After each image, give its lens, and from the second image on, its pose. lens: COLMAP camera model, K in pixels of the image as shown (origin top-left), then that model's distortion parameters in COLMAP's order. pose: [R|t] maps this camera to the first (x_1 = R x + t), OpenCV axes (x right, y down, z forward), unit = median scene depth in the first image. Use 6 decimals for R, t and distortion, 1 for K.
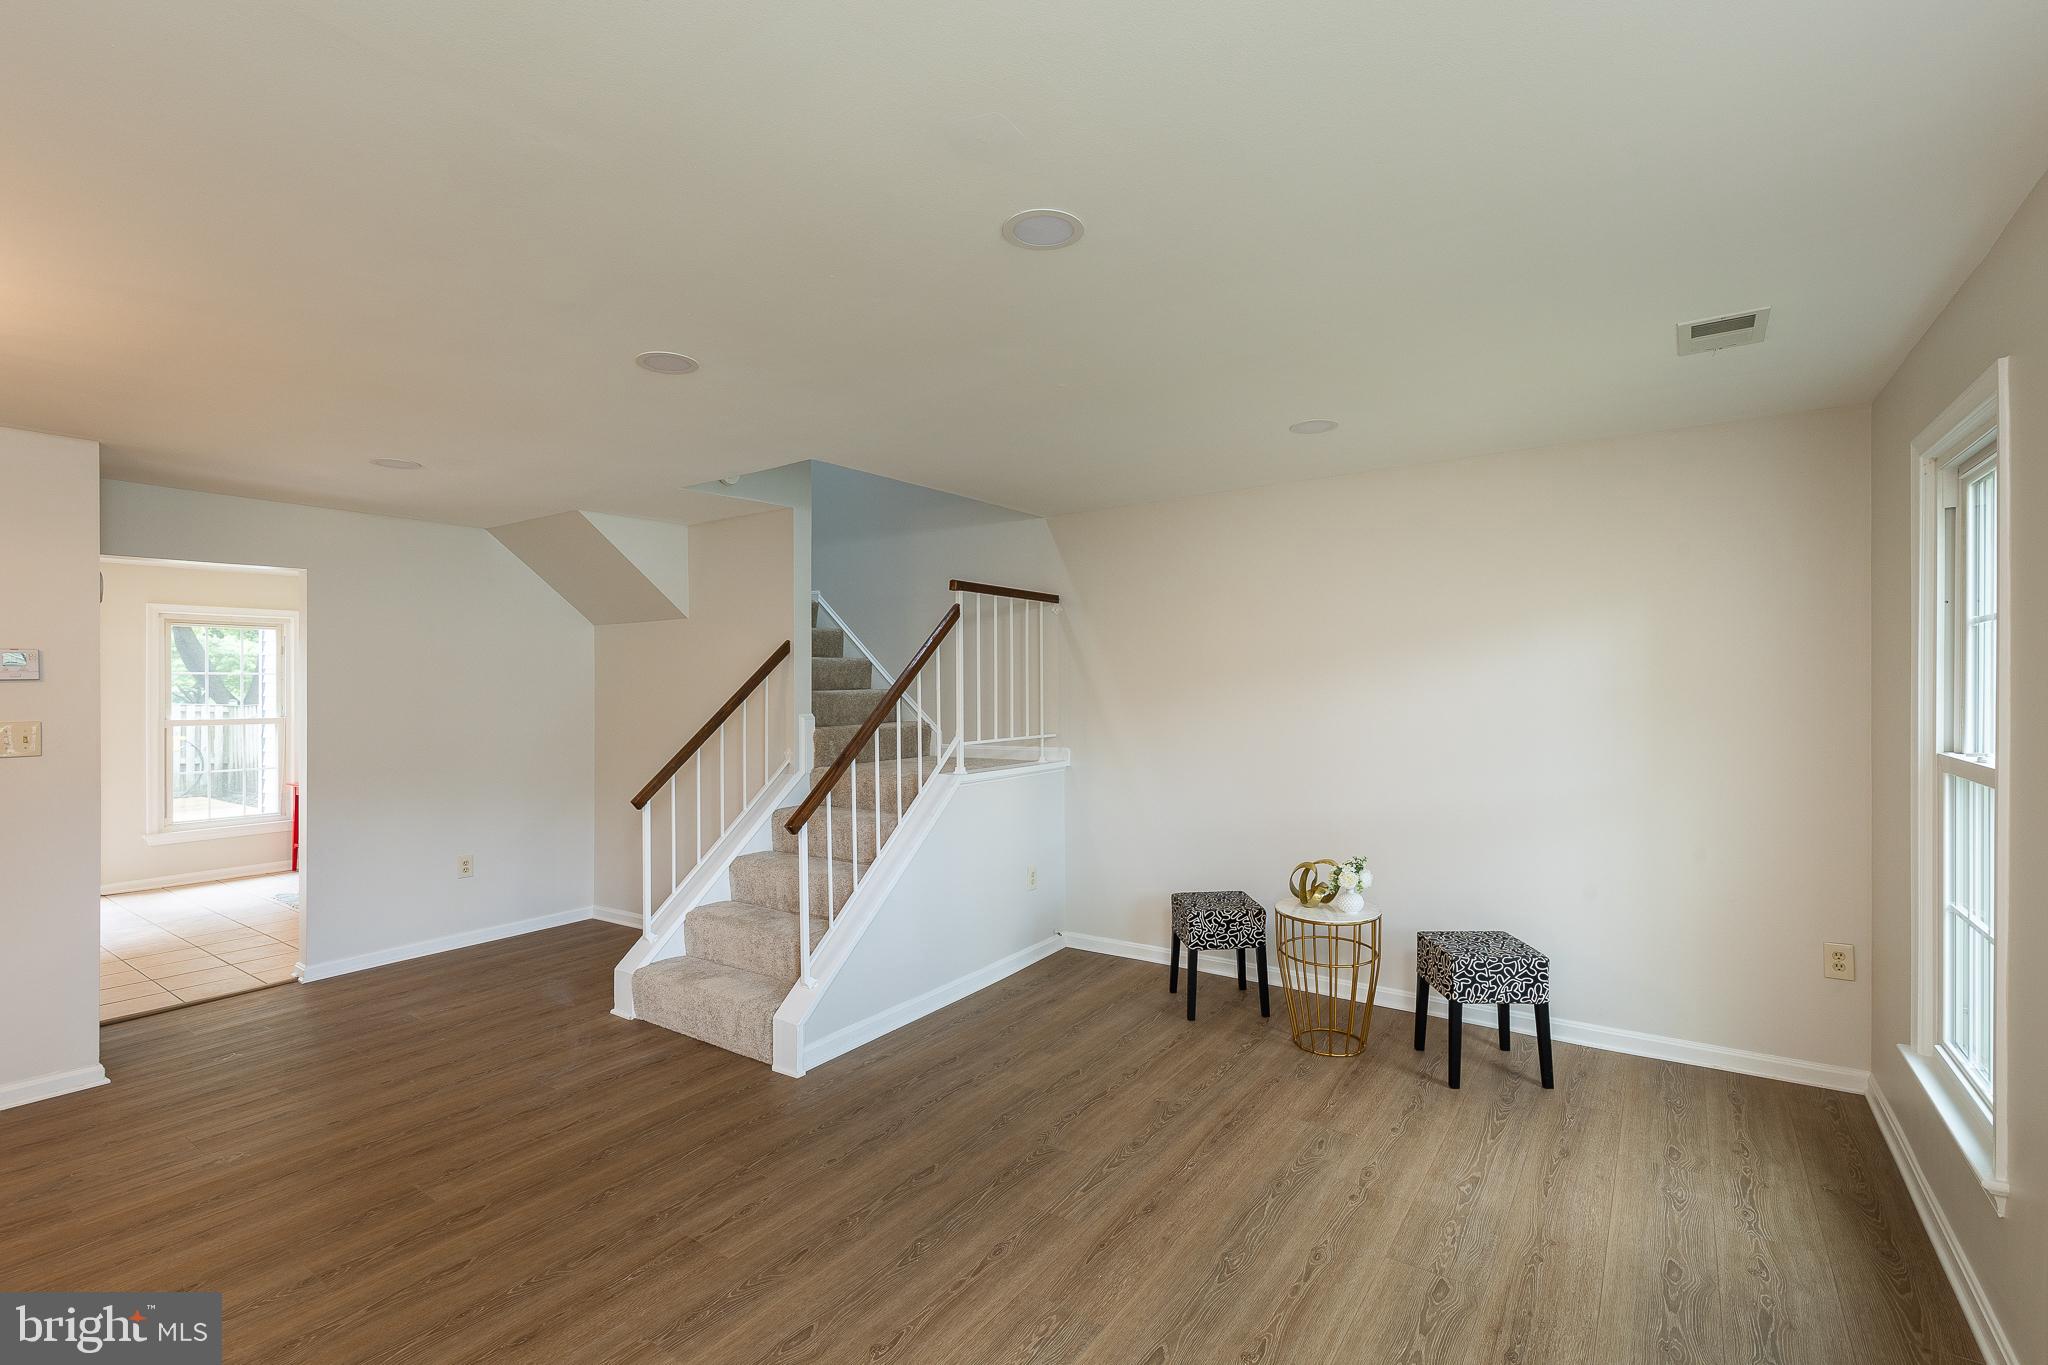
lens RADIAL K [[917.8, 0, 1034.3], [0, 917.8, 692.7], [0, 0, 1]] dist [0.004085, 0.000013]
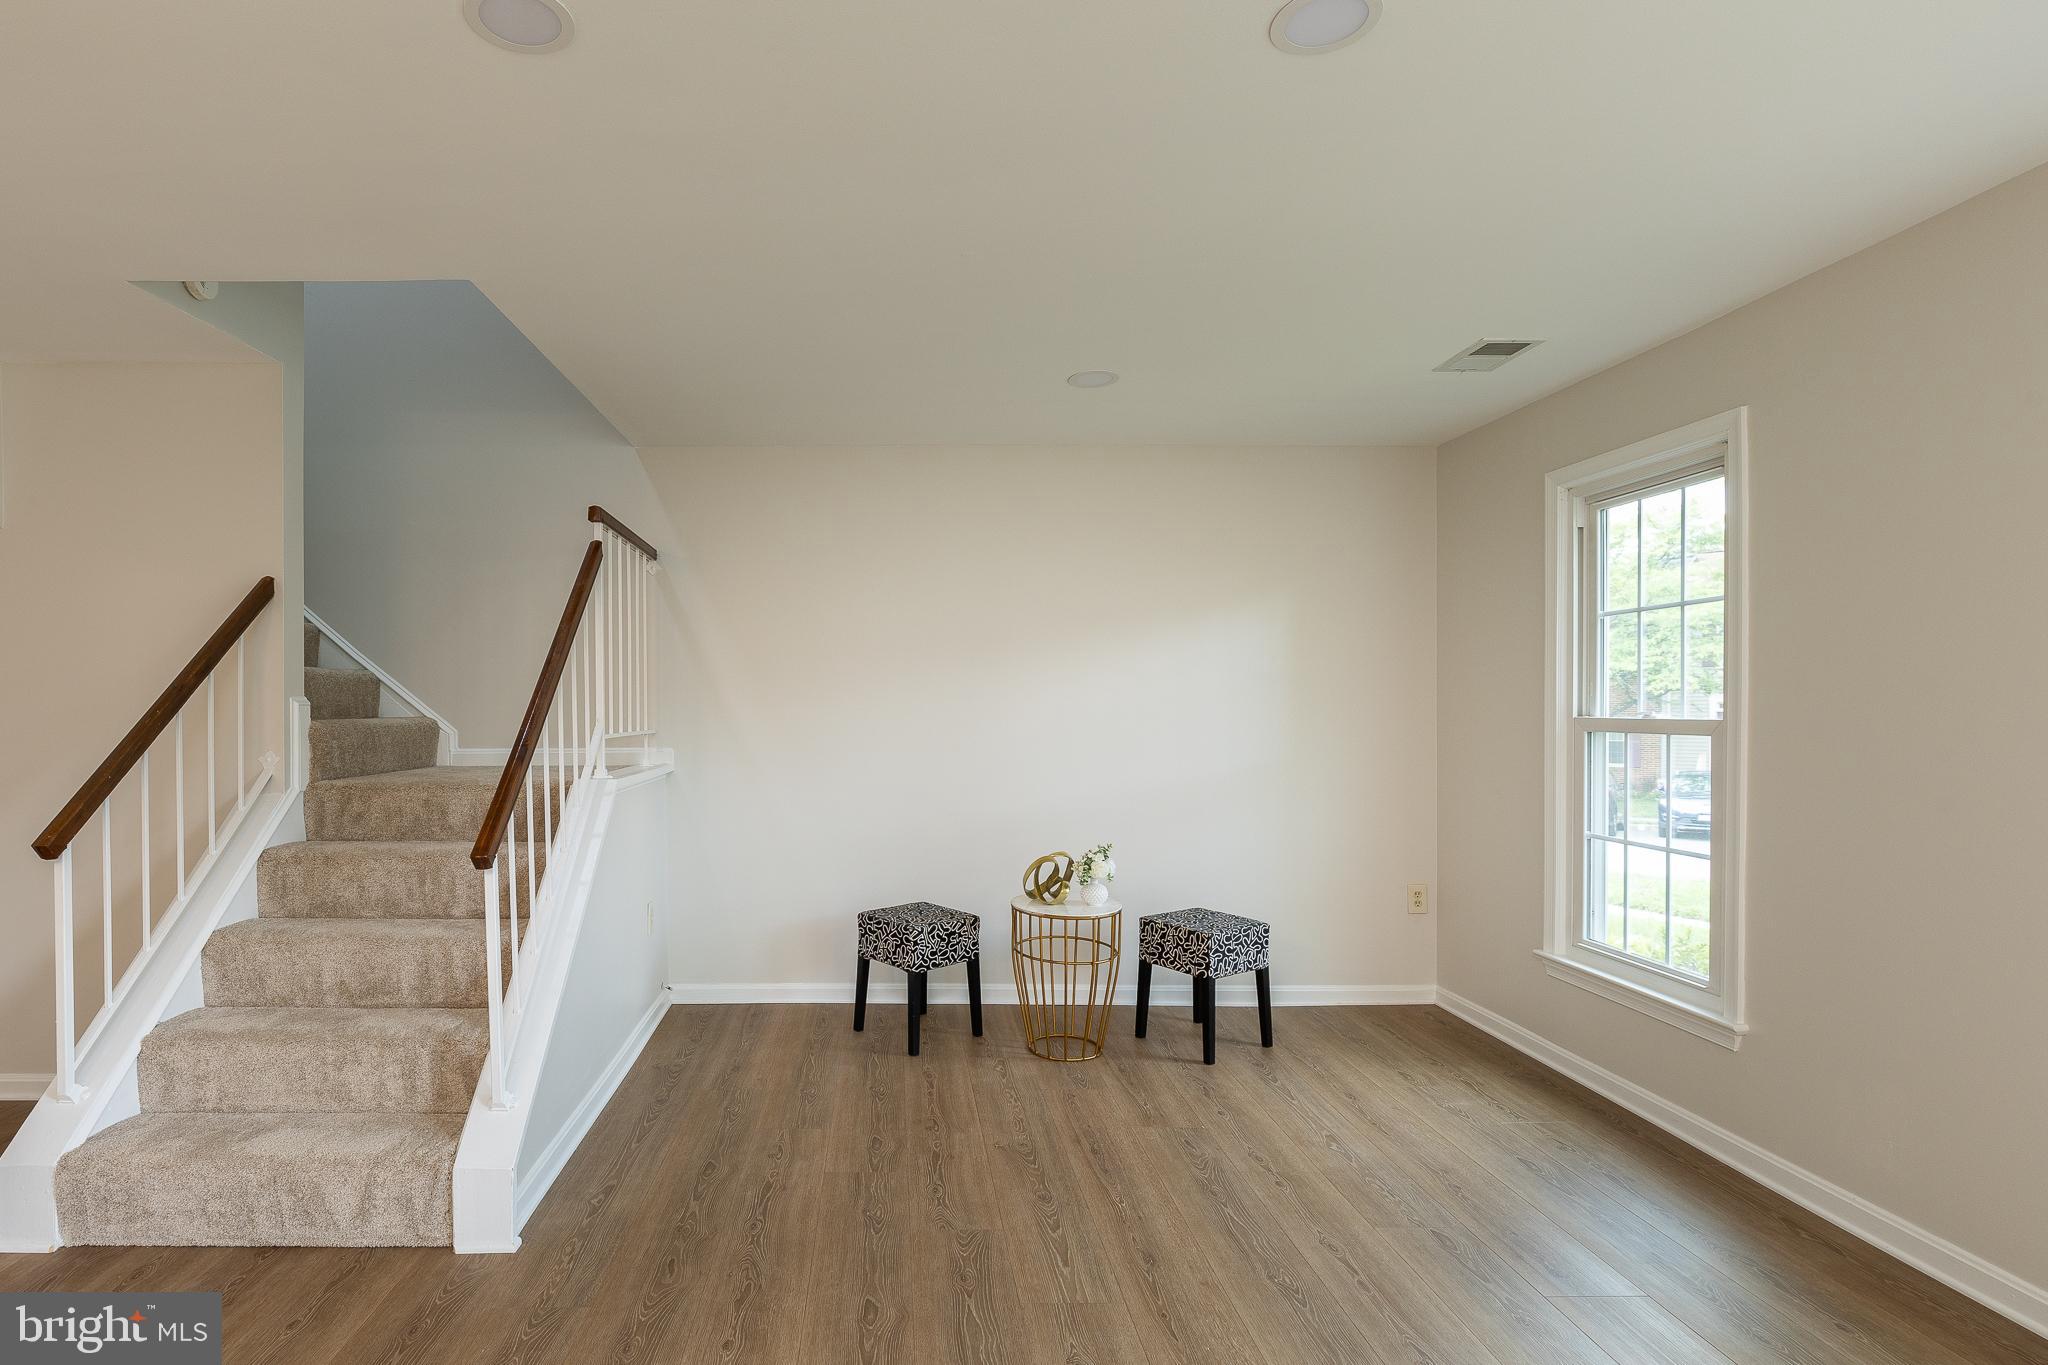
lens RADIAL K [[1013.8, 0, 884.4], [0, 1013.8, 720.1], [0, 0, 1]] dist [-0.001831, -0.000318]
pose [[0.819894, 0.002897, 0.572508, -0.419970], [-0.003701, 0.999993, 0.000240, 0.049697], [-0.572503, -0.002316, 0.819899, 0.266669]]
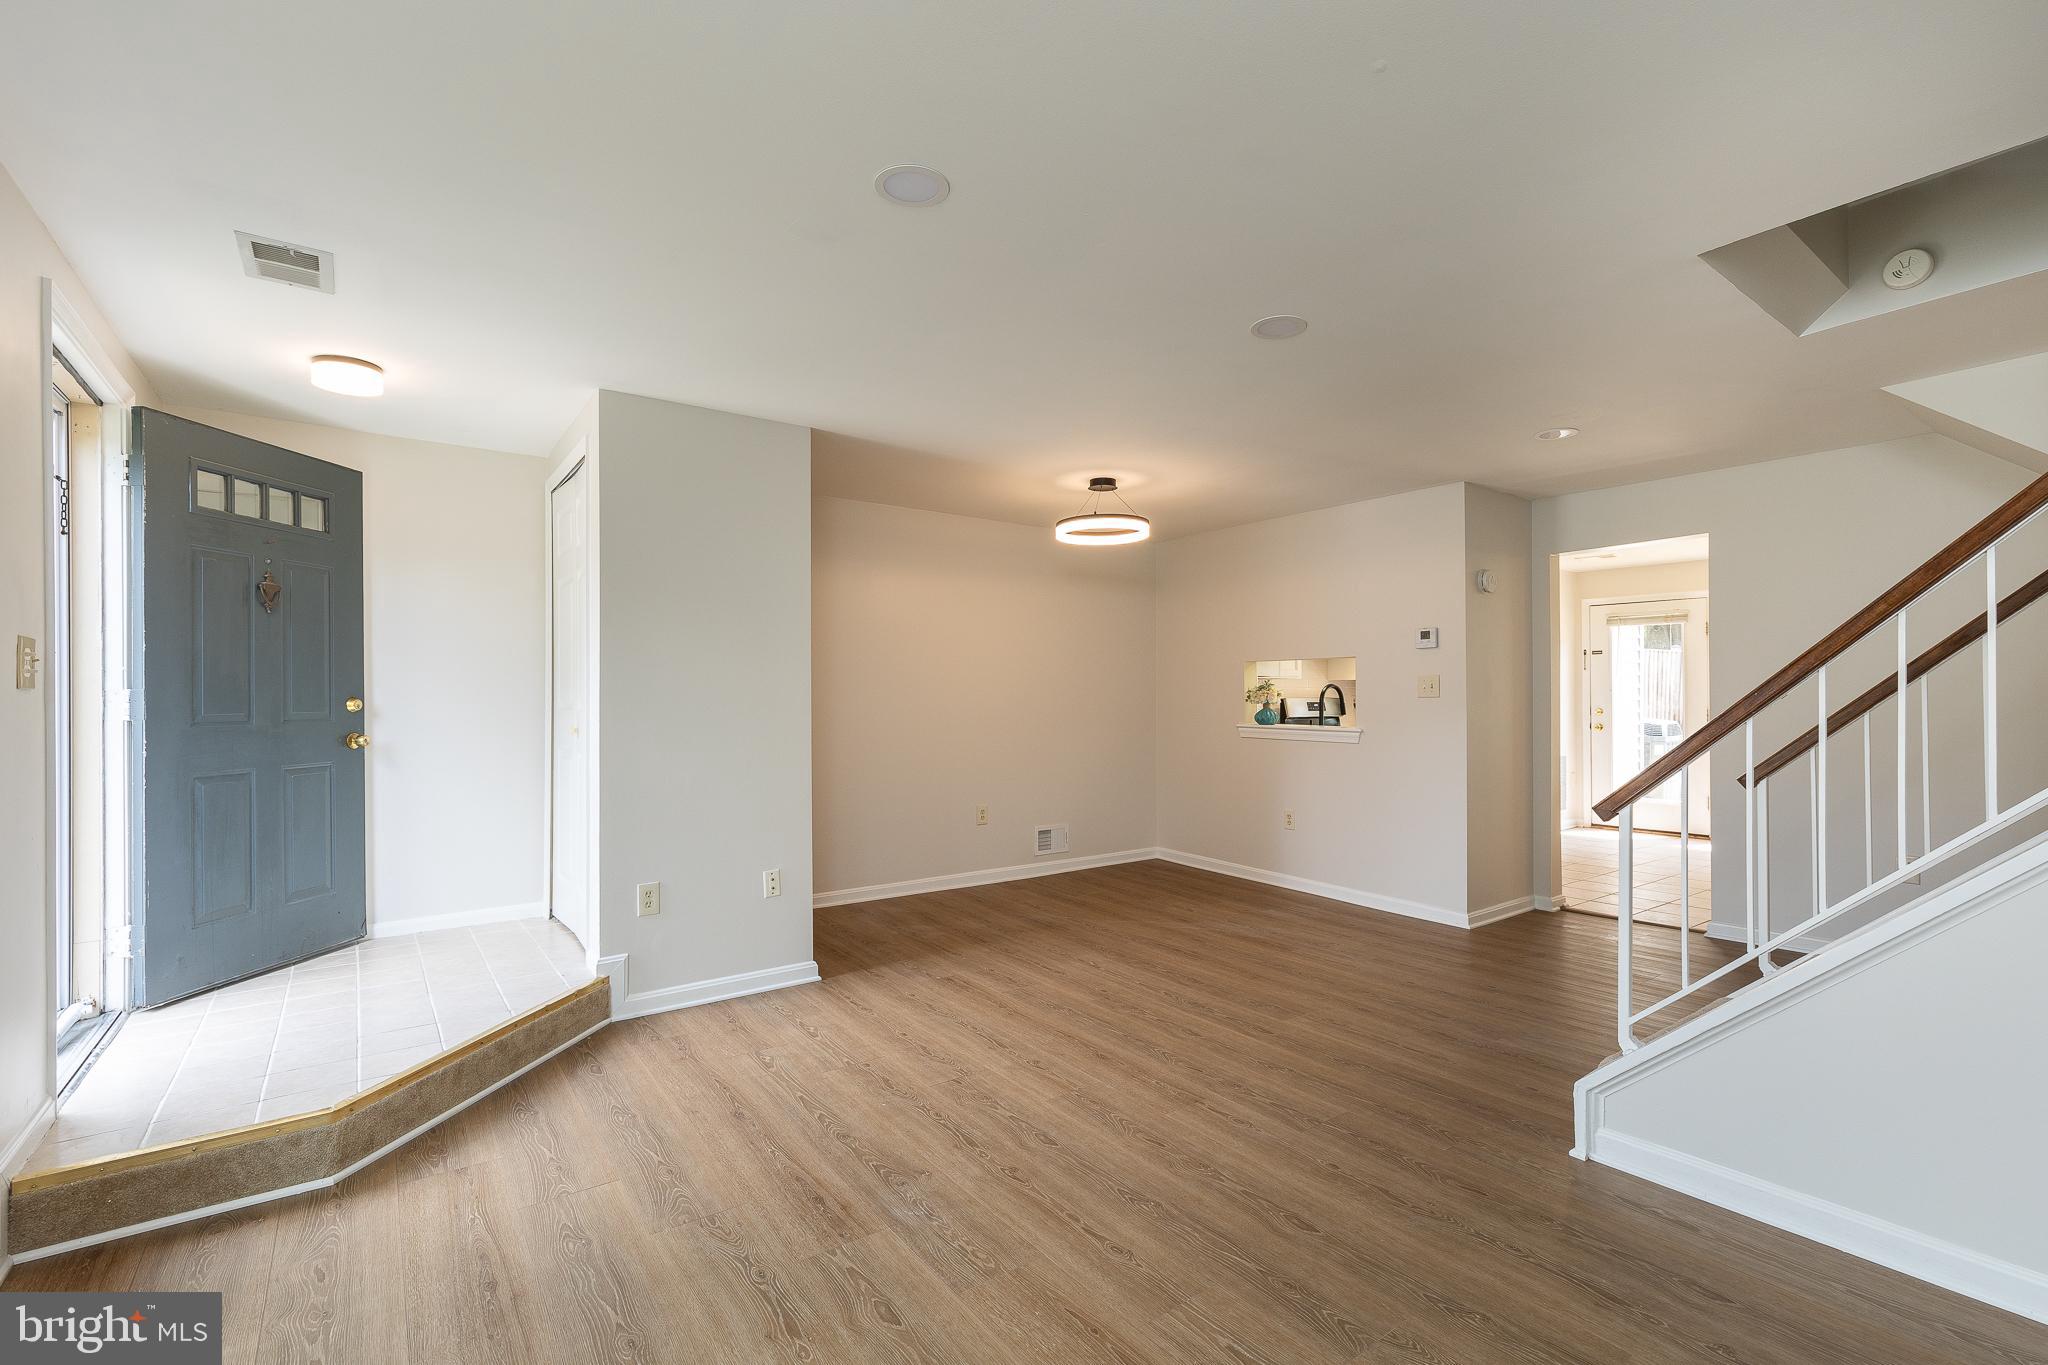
lens RADIAL K [[917.8, 0, 1034.3], [0, 917.8, 692.7], [0, 0, 1]] dist [0.004085, 0.000013]
pose [[-0.320079, 0.004367, -0.947381, 0.520312], [-0.001815, 0.999985, 0.005222, 0.051354], [0.947389, 0.003391, -0.320066, 0.778513]]
